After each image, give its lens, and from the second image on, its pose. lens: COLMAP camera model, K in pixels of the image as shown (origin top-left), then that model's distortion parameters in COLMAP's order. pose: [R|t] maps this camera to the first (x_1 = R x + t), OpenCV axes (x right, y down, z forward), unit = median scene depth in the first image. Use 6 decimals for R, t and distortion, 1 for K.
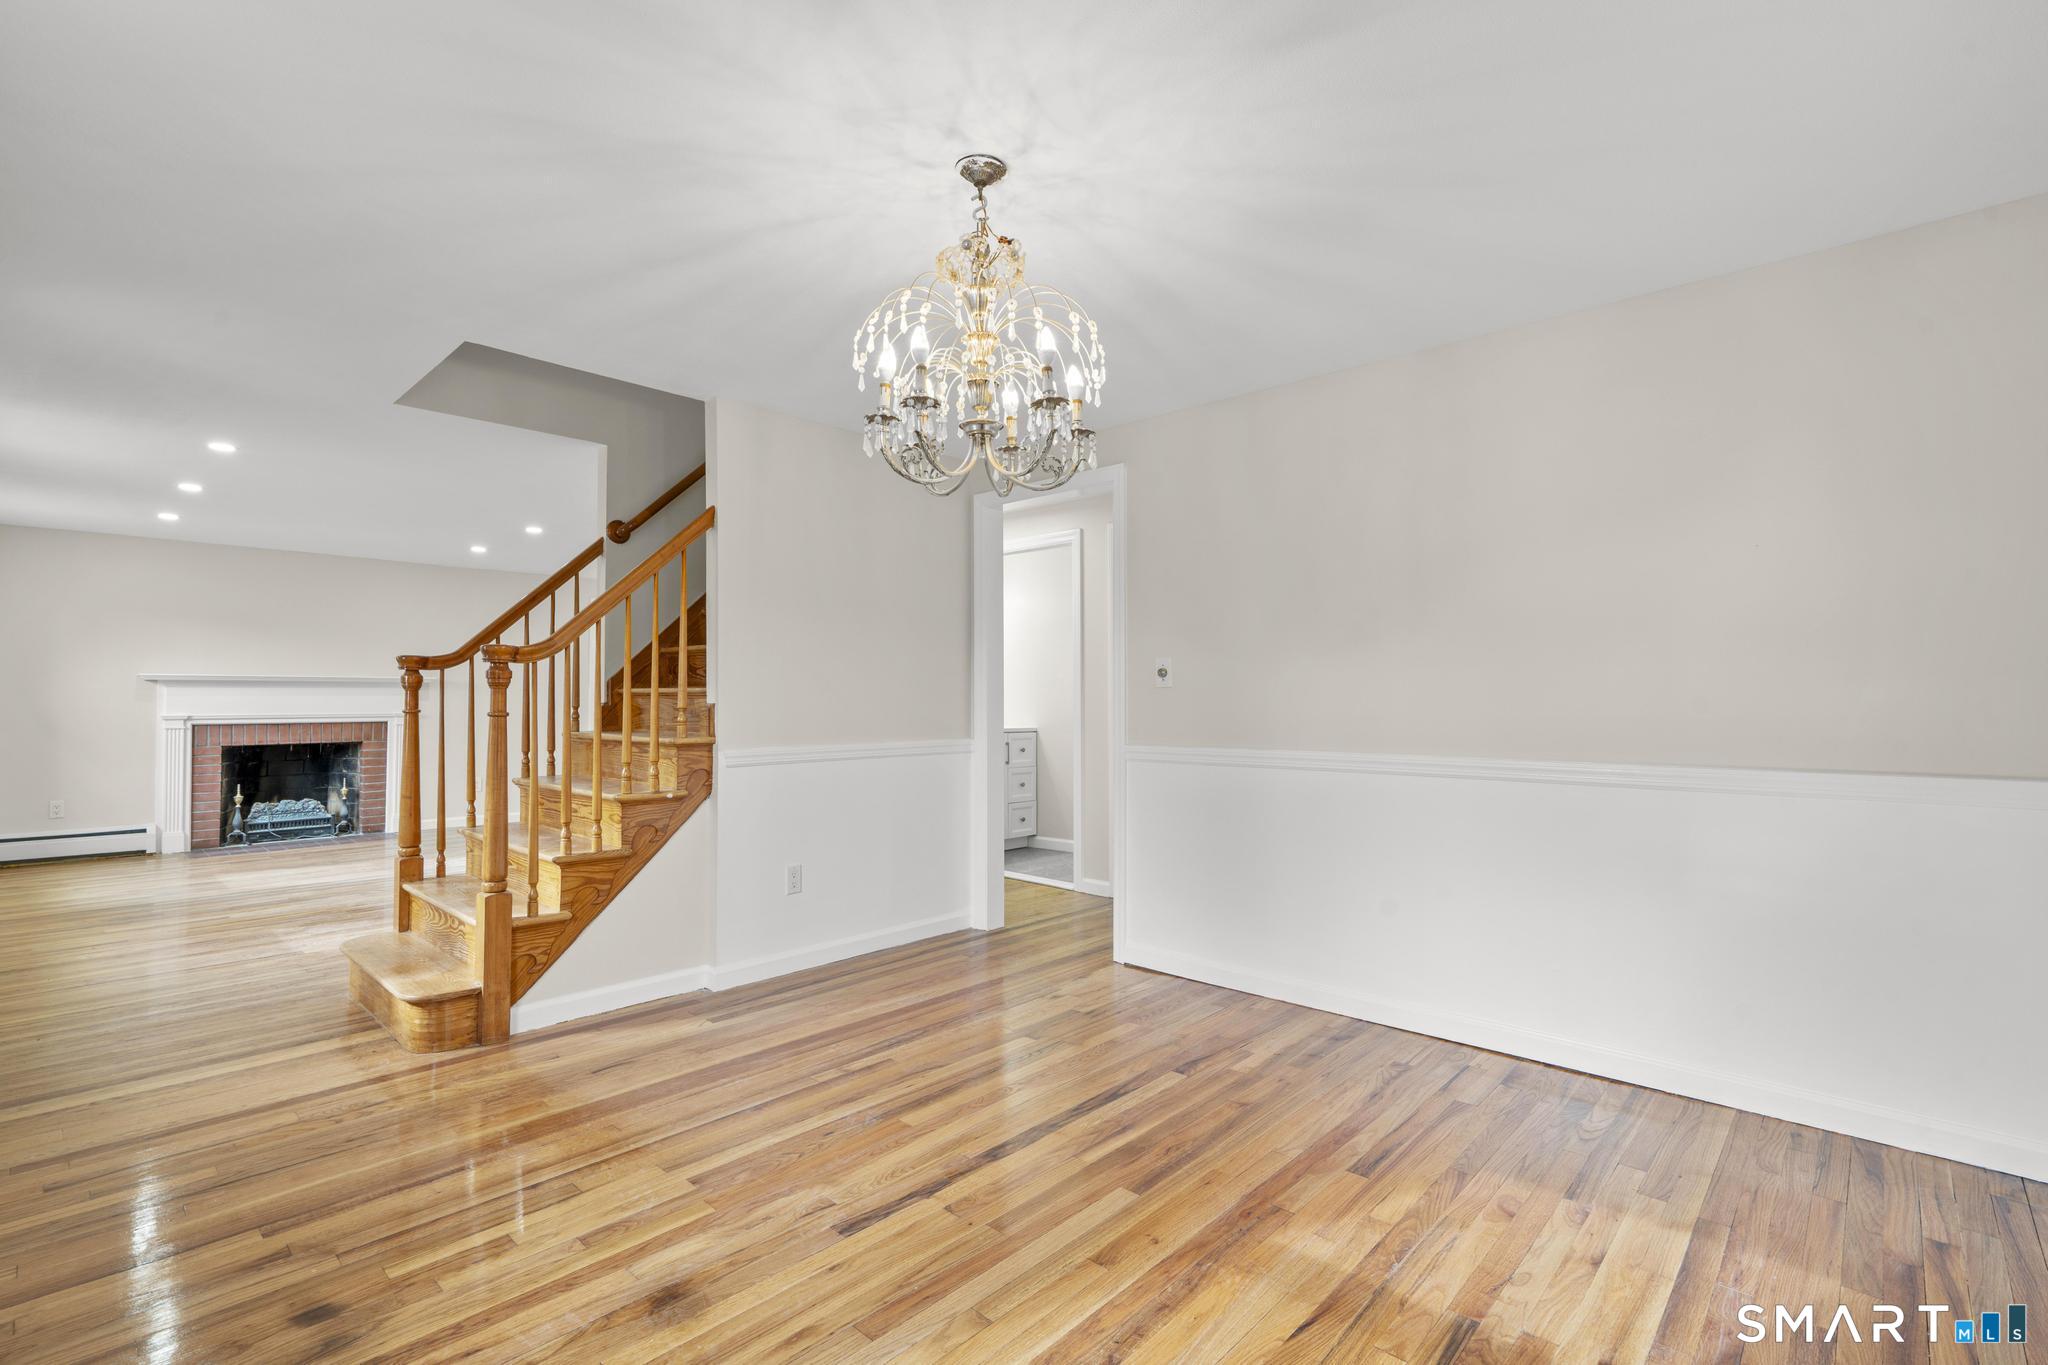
lens RADIAL K [[928.7, 0, 1020.3], [0, 928.7, 691.0], [0, 0, 1]] dist [-0.001328, 0.000284]
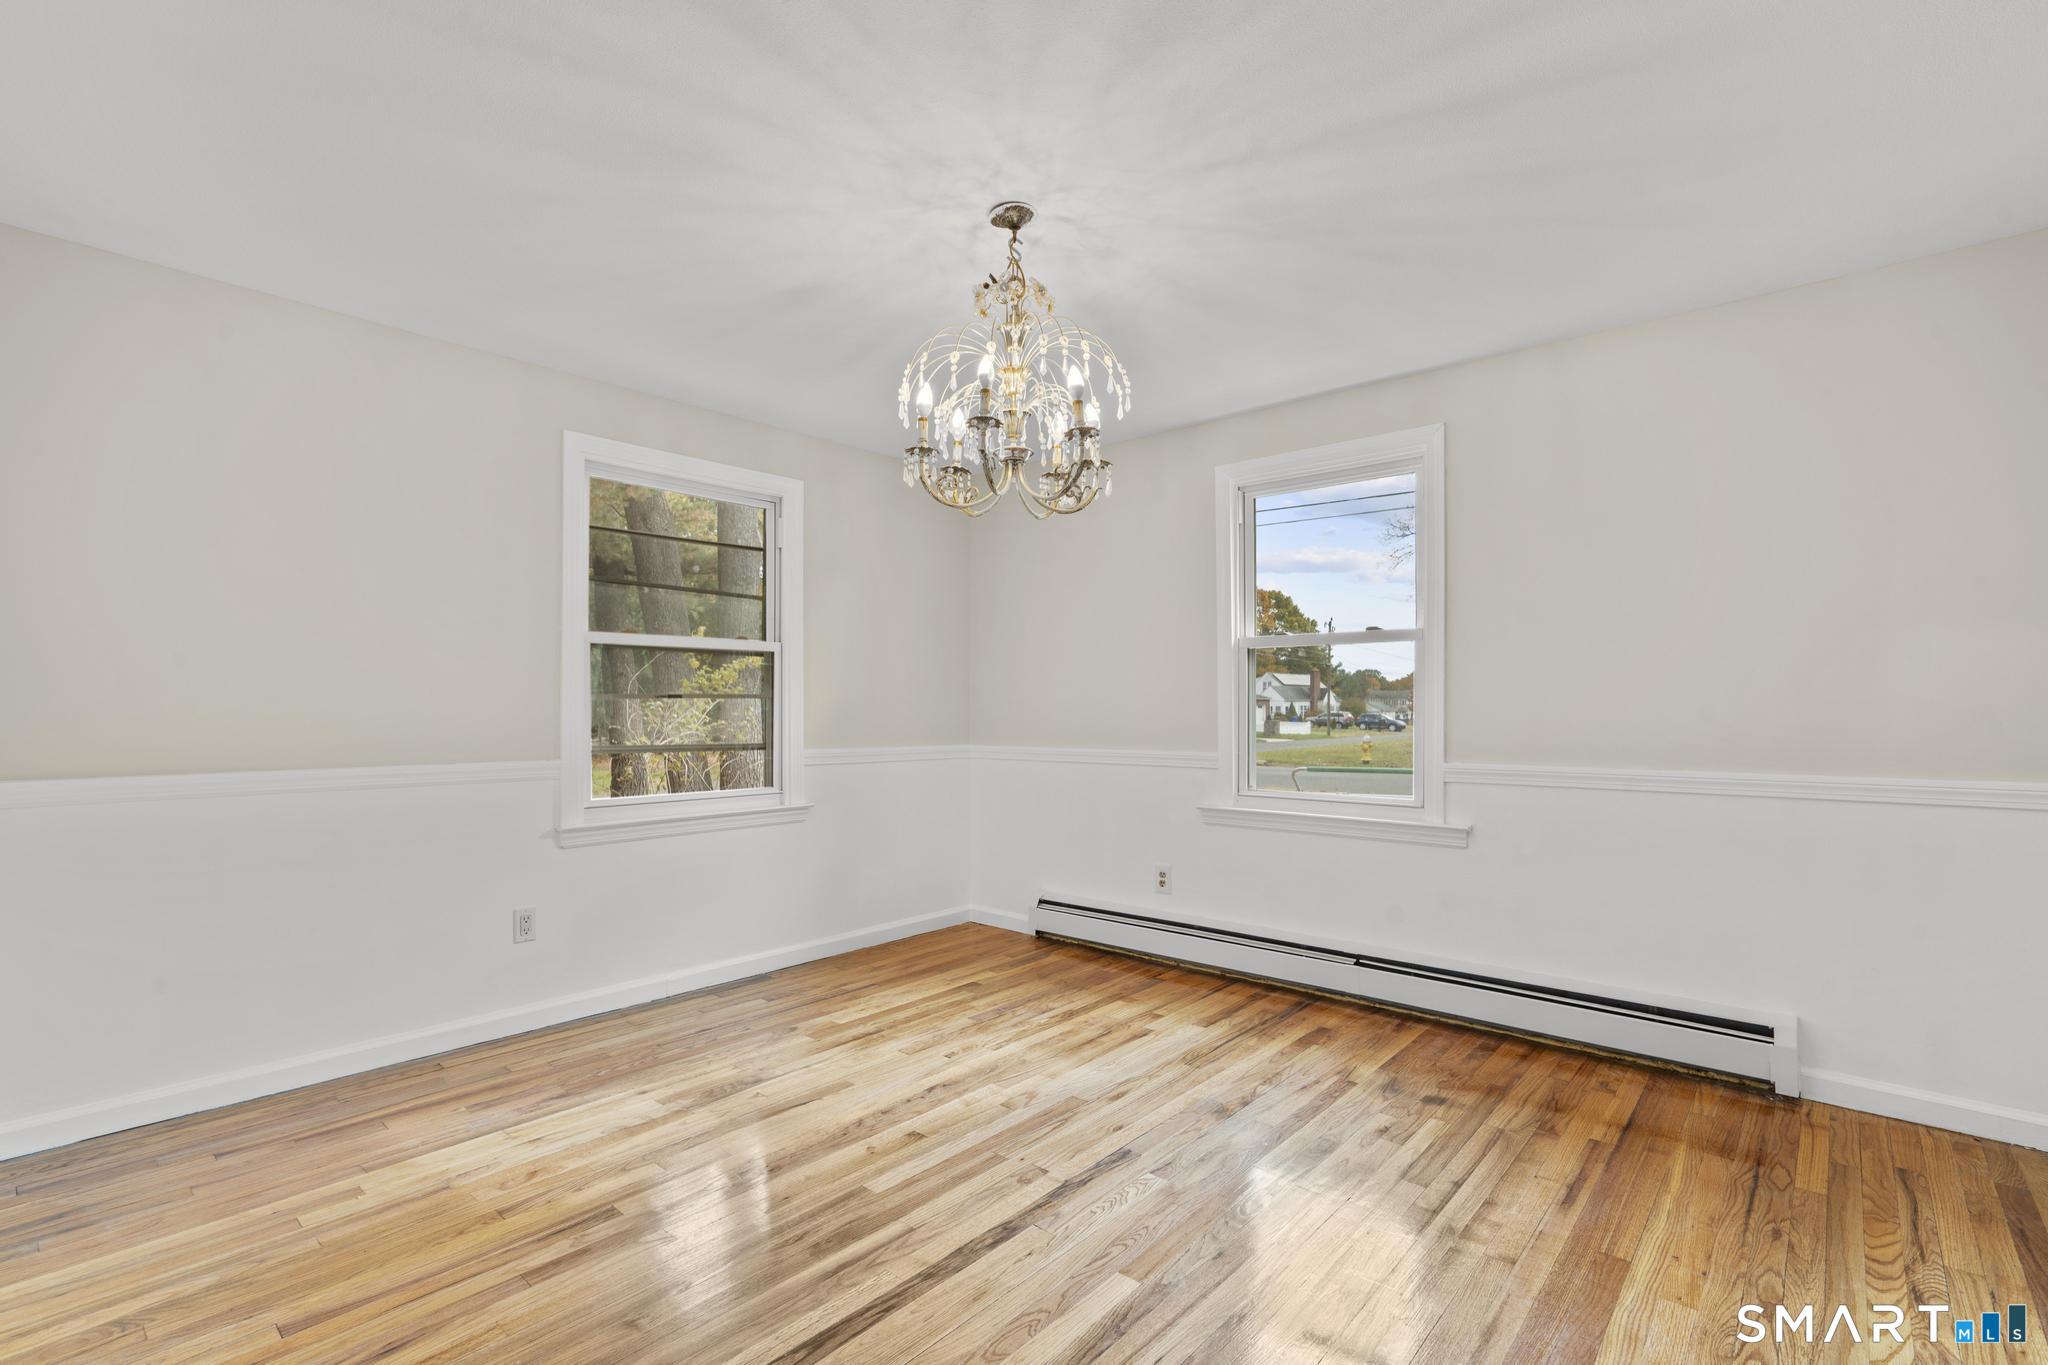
lens RADIAL K [[928.7, 0, 1020.3], [0, 928.7, 691.0], [0, 0, 1]] dist [-0.001328, 0.000284]
pose [[-0.999799, 0.000315, -0.020070, -0.027224], [0.000901, 0.999574, -0.029183, 0.024474], [0.020052, -0.029196, -0.999373, 2.081684]]
